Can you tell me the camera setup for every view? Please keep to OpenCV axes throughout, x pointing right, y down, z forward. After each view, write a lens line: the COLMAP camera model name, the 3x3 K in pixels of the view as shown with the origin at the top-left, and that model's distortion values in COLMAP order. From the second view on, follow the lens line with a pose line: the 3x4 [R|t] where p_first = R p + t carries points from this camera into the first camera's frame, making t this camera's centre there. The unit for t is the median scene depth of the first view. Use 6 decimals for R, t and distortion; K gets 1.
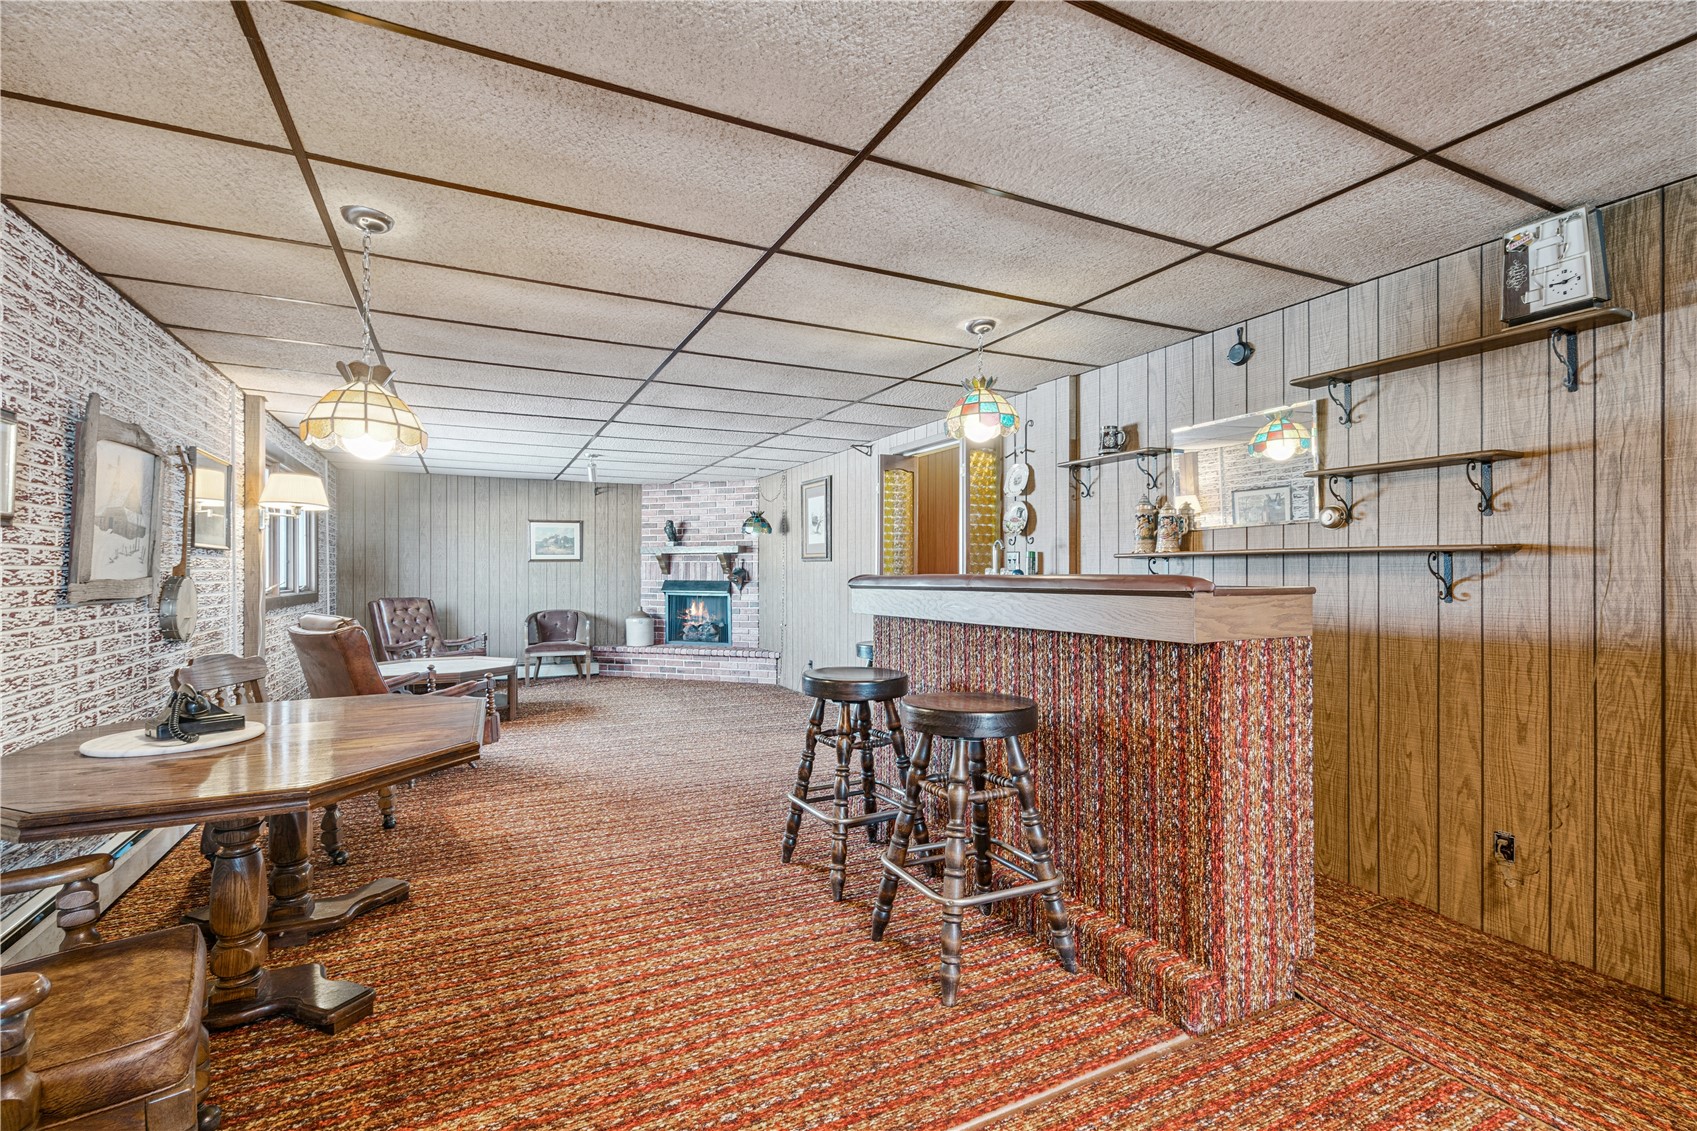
lens RADIAL K [[770.1, 0, 854.4], [0, 770.1, 573.5], [0, 0, 1]] dist [-0.004235, 0.003563]
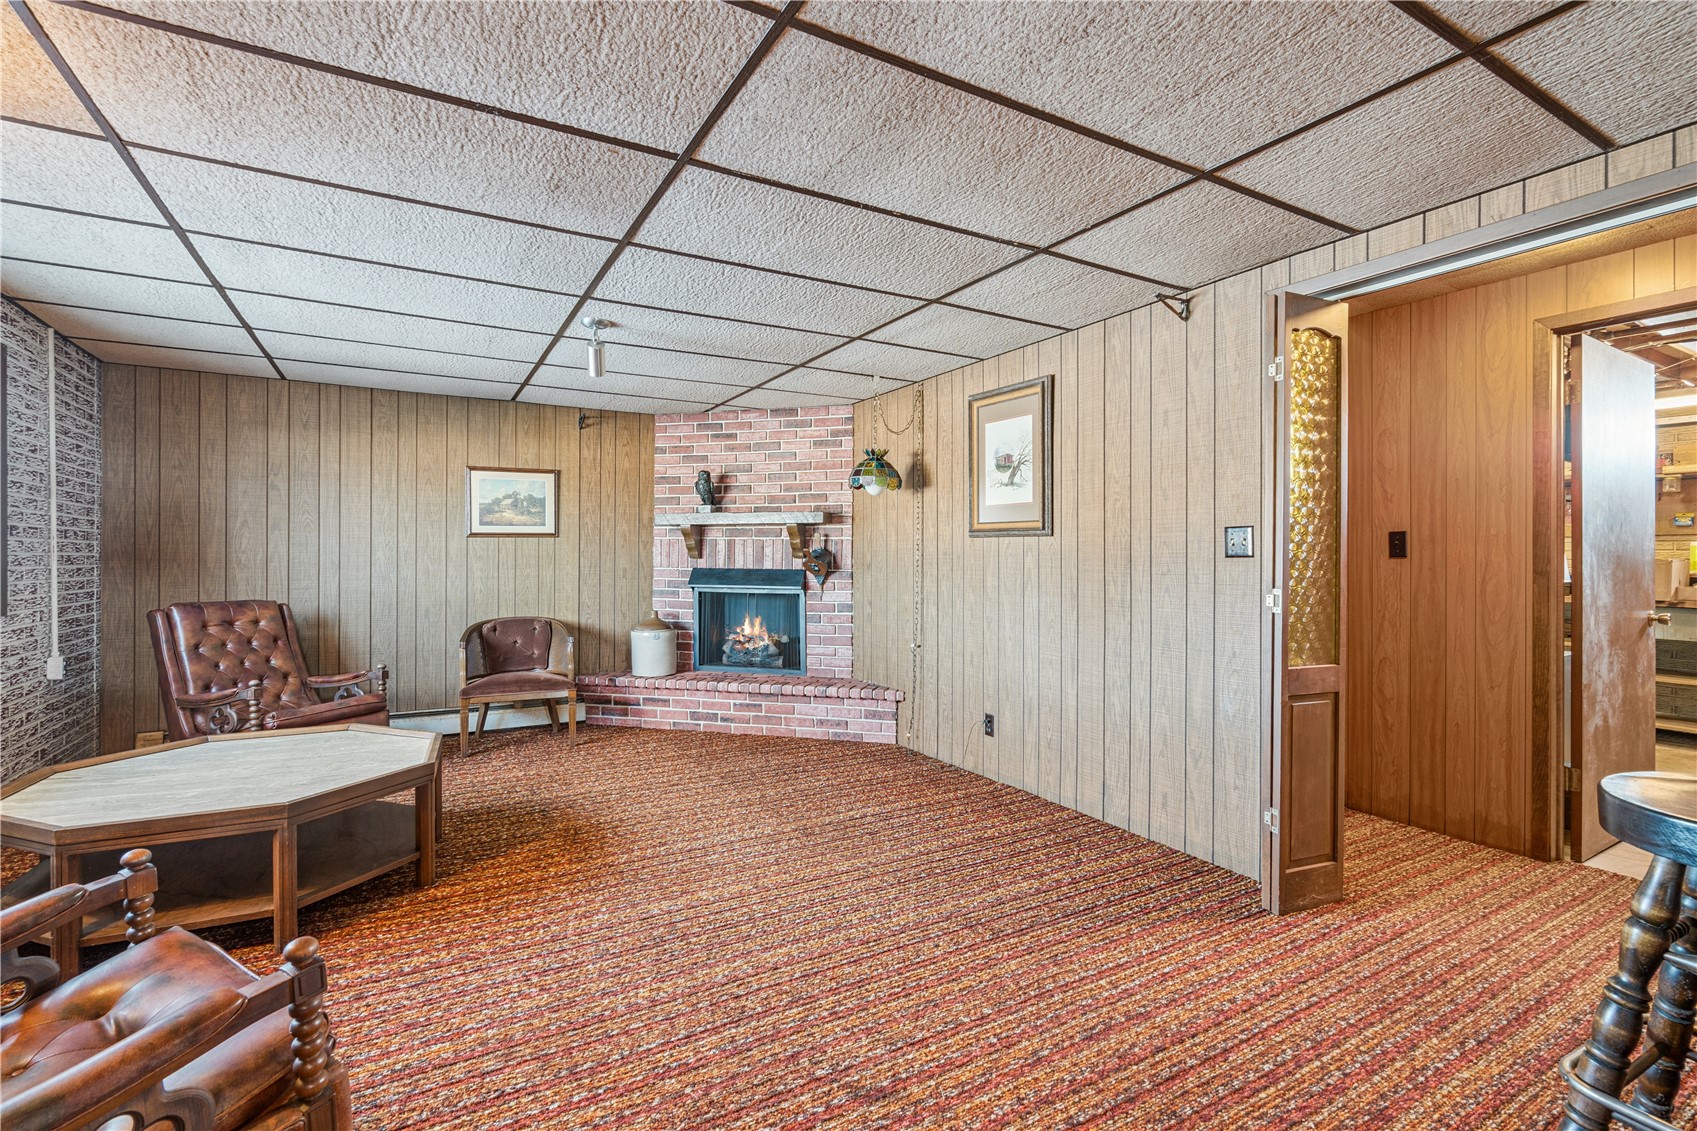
lens RADIAL K [[770.1, 0, 858.9], [0, 770.1, 555.9], [0, 0, 1]] dist [-0.004235, 0.003563]
pose [[0.997650, 0.002893, 0.068451, -0.162783], [-0.002826, 0.999995, -0.001073, -0.000661], [-0.068454, 0.000877, 0.997654, 0.387707]]
